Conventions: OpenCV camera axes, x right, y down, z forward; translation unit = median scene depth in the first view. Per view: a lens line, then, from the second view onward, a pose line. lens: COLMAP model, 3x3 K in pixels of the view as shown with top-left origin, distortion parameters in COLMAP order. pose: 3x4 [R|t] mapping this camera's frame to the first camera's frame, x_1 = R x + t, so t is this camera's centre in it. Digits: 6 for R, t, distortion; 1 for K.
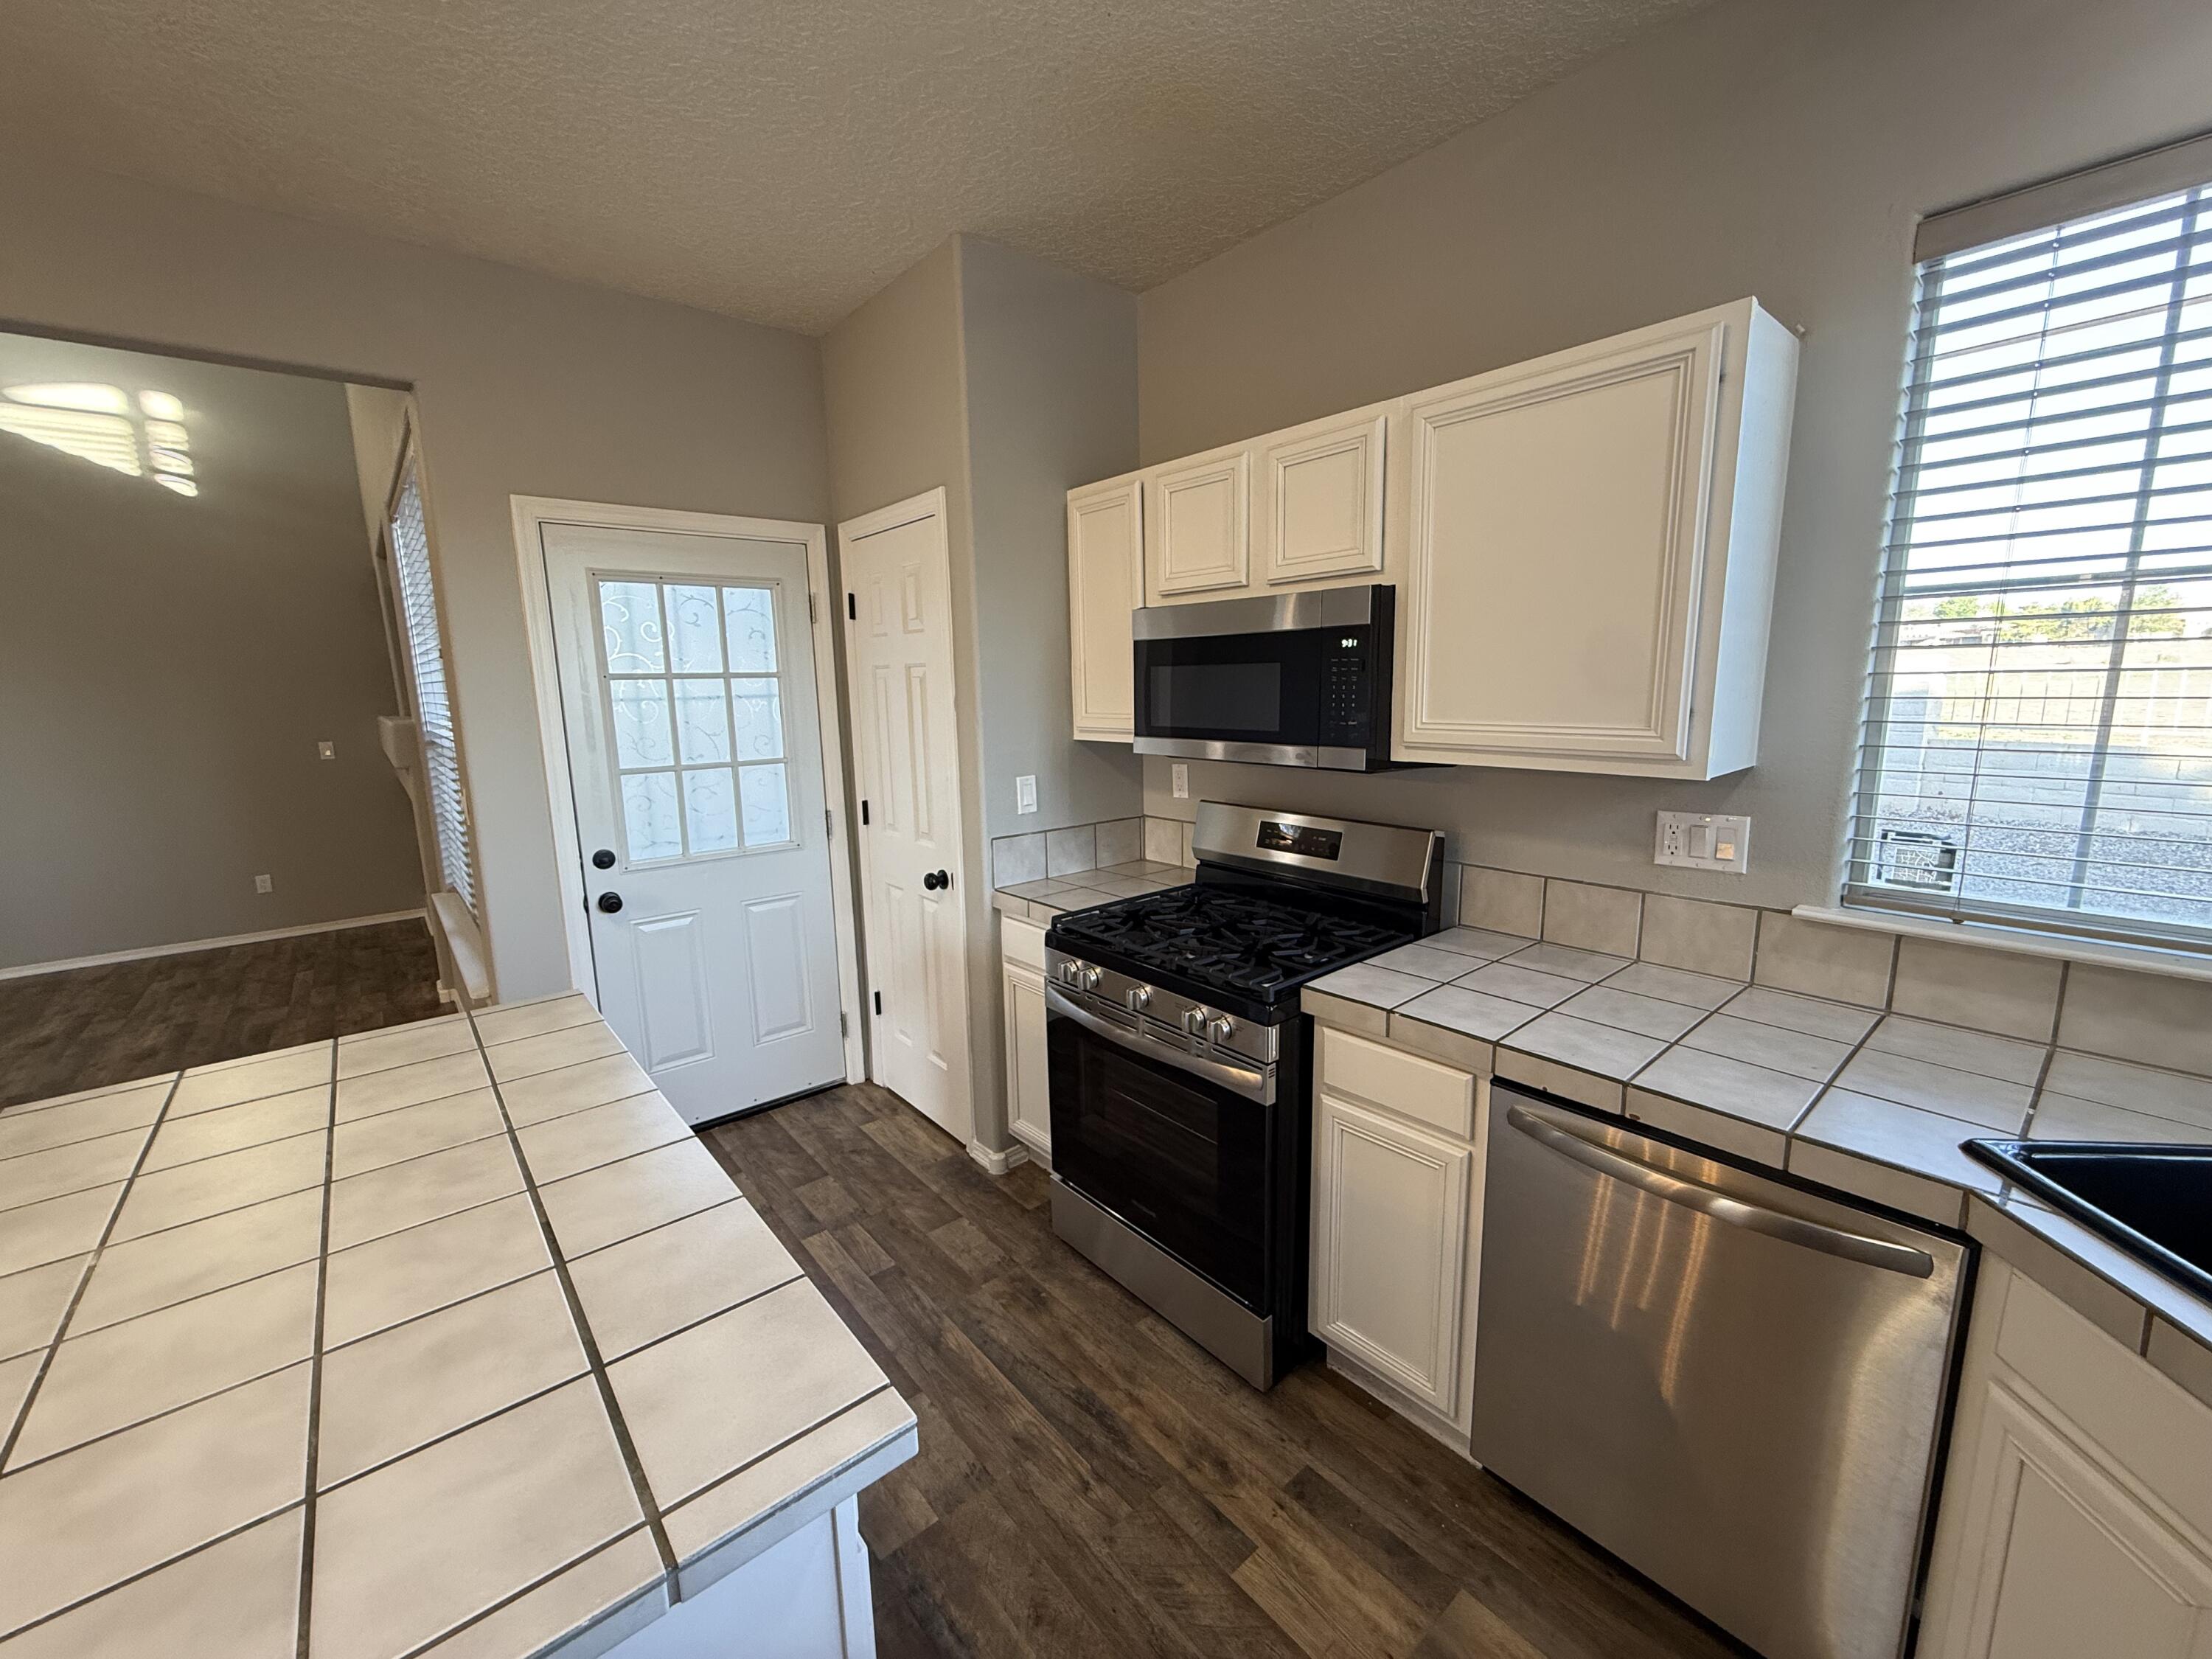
lens RADIAL K [[880.7, 0, 1091.6], [0, 880.7, 835.7], [0, 0, 1]] dist [-0.000984, 0.000442]
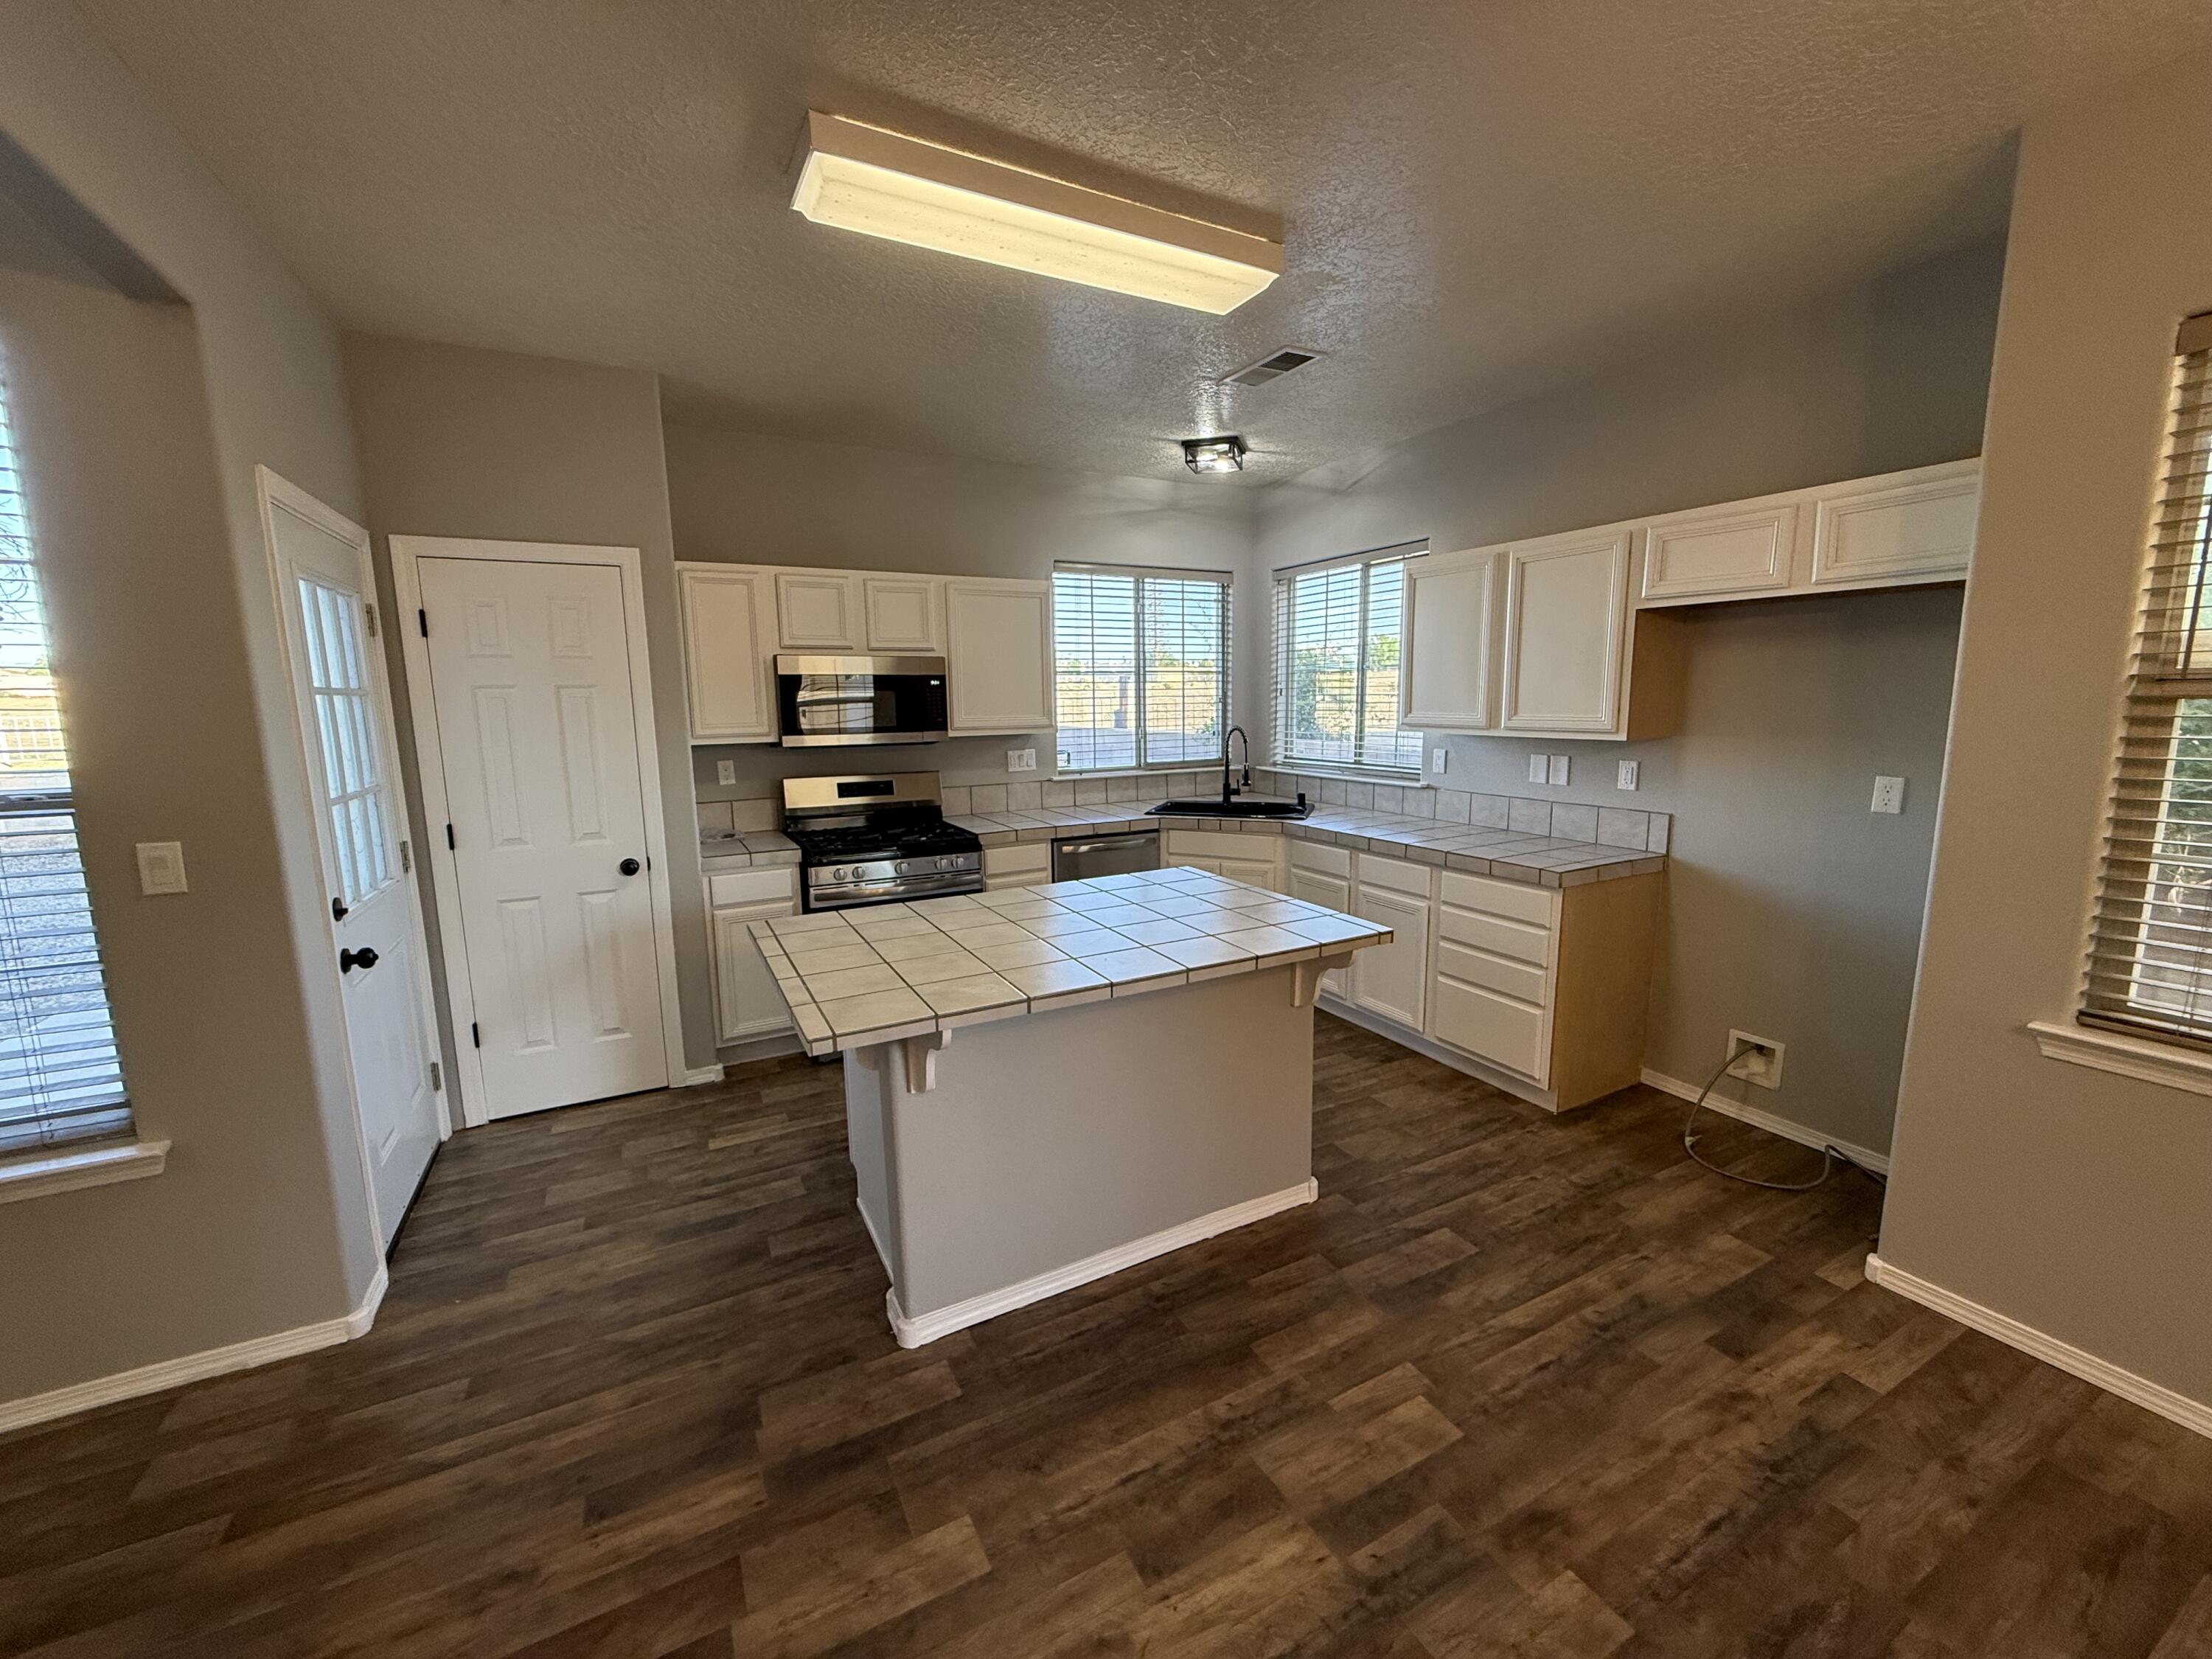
lens RADIAL K [[880.7, 0, 1105.1], [0, 880.7, 827.1], [0, 0, 1]] dist [-0.000984, 0.000442]
pose [[0.208780, -0.126600, 0.969734, -1.323230], [0.178580, 0.979849, 0.089473, 0.007327], [-0.961520, 0.154495, 0.227181, 0.119950]]
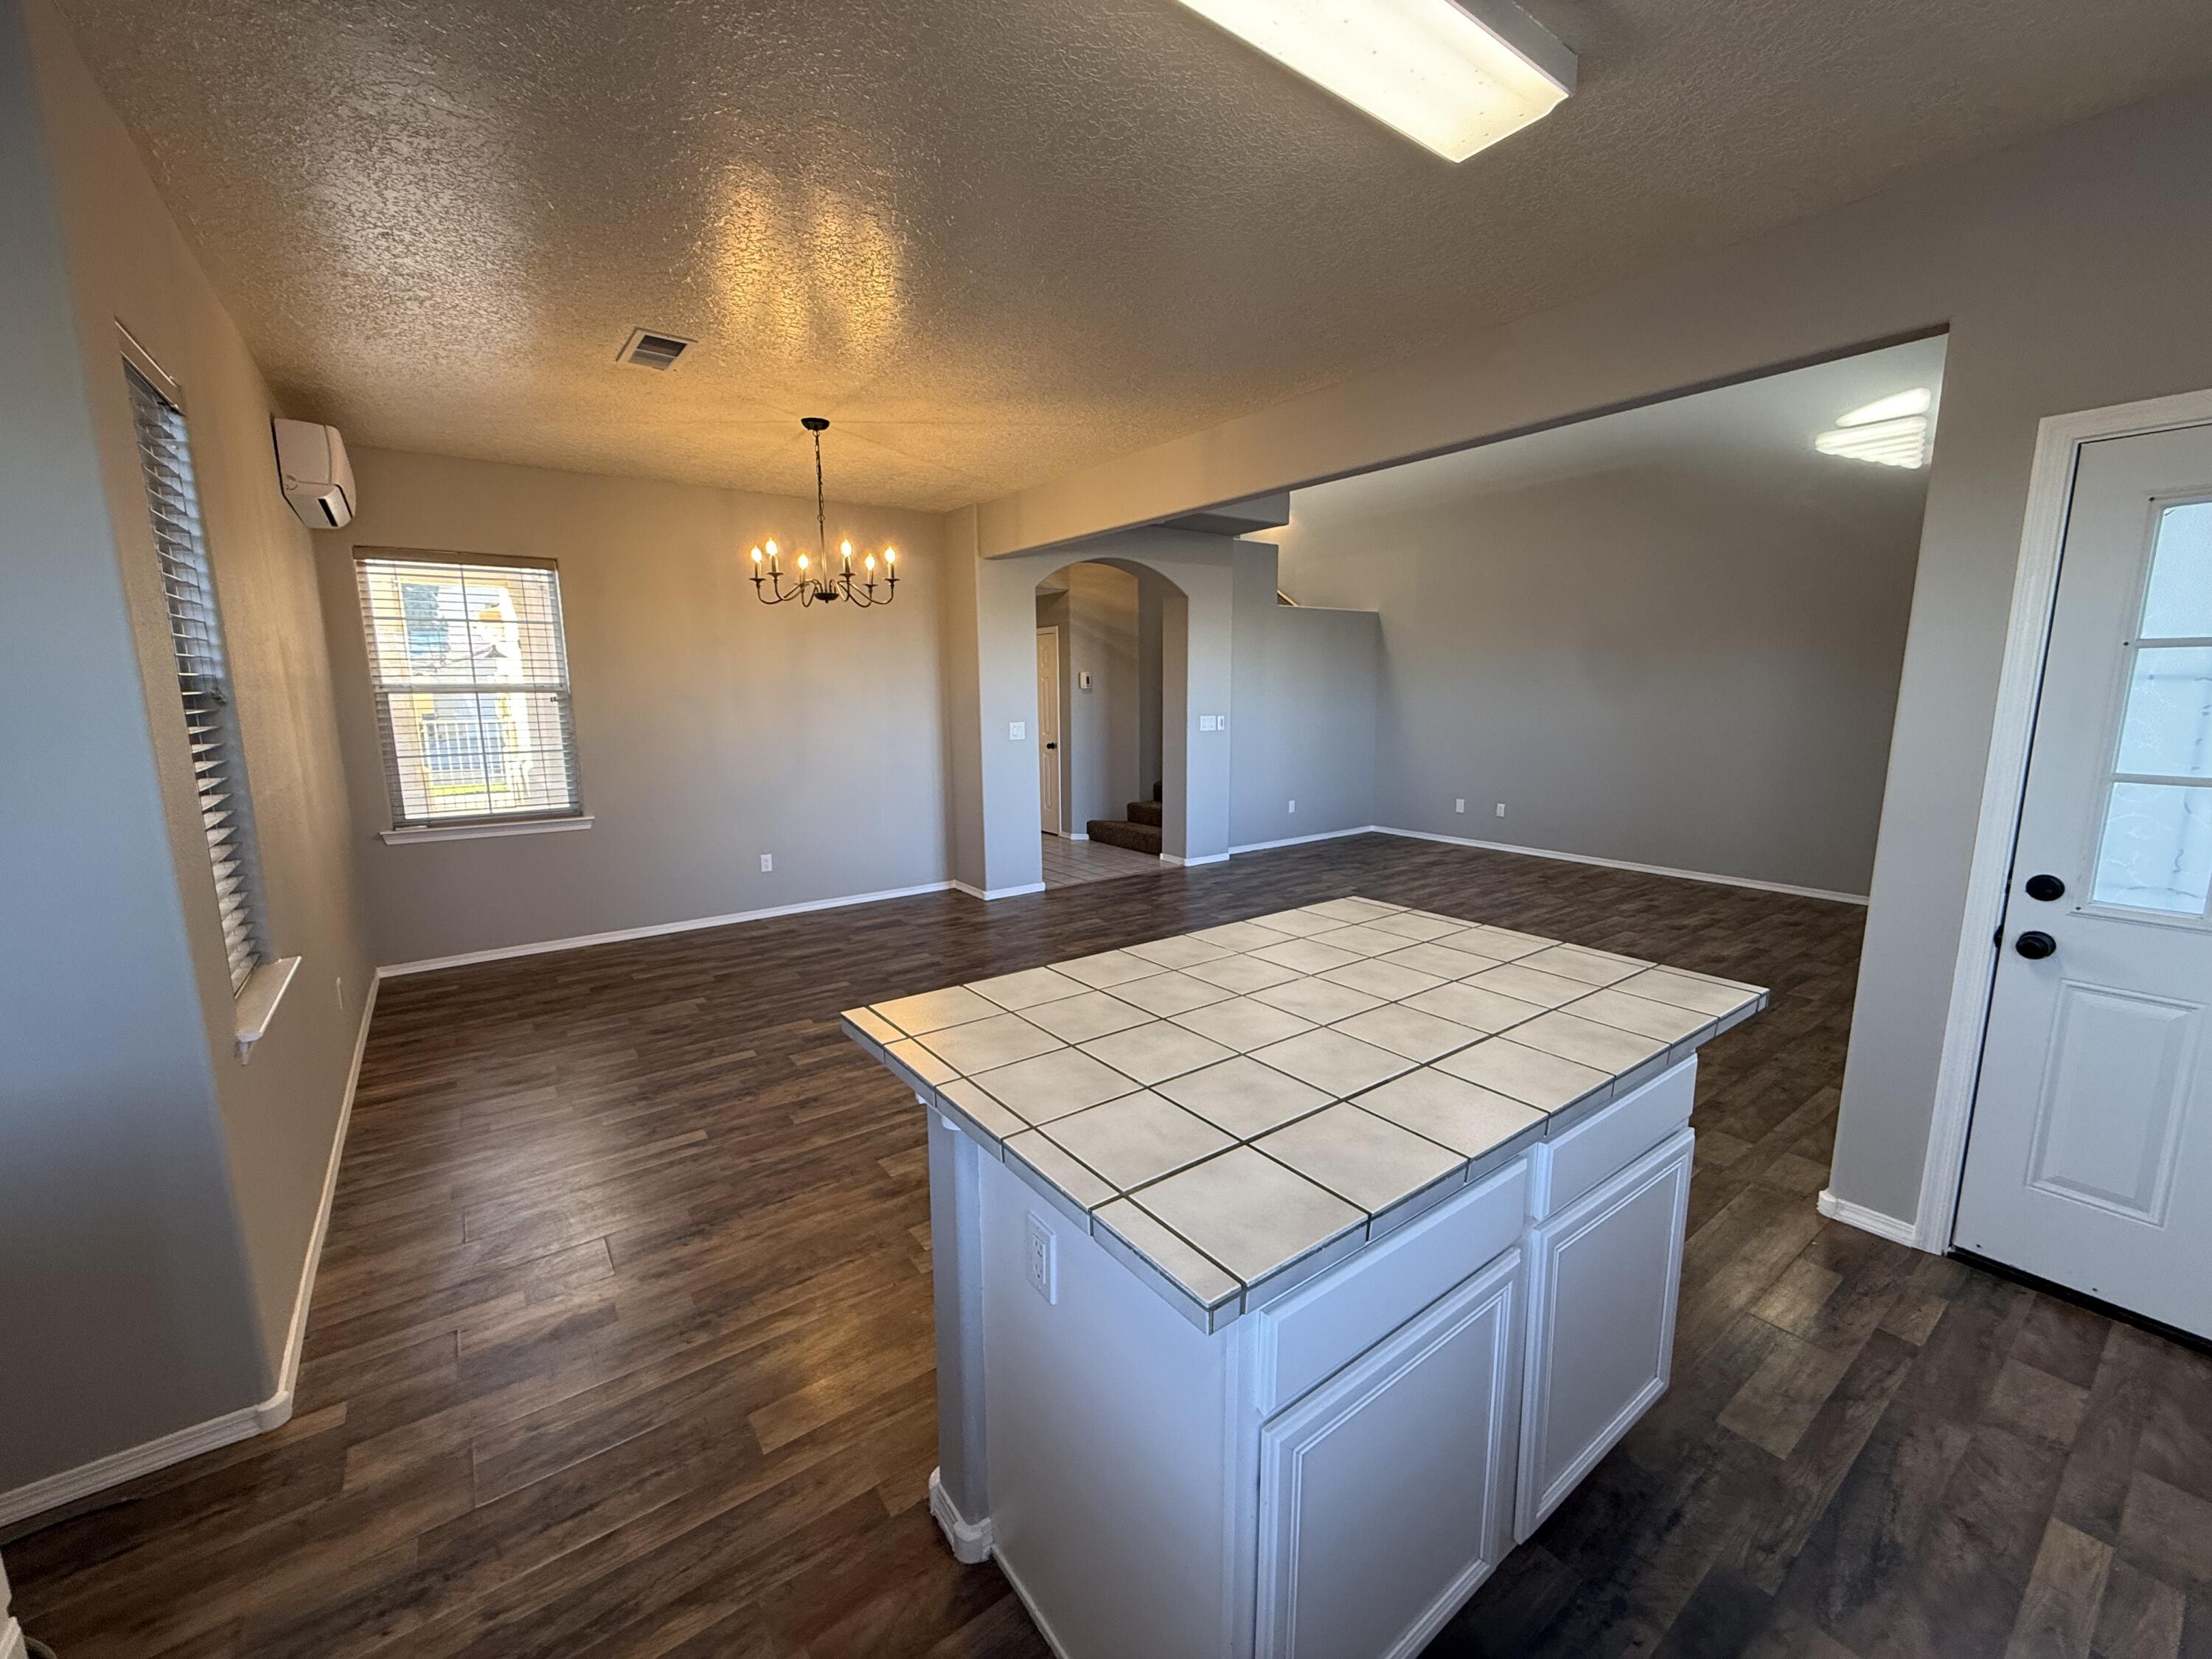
lens RADIAL K [[880.7, 0, 1110.4], [0, 880.7, 831.8], [0, 0, 1]] dist [-0.000984, 0.000442]
pose [[-0.051501, 0.185514, -0.981291, 0.242180], [-0.164742, 0.967555, 0.191563, -0.035570], [0.984991, 0.171526, -0.019268, 0.240965]]
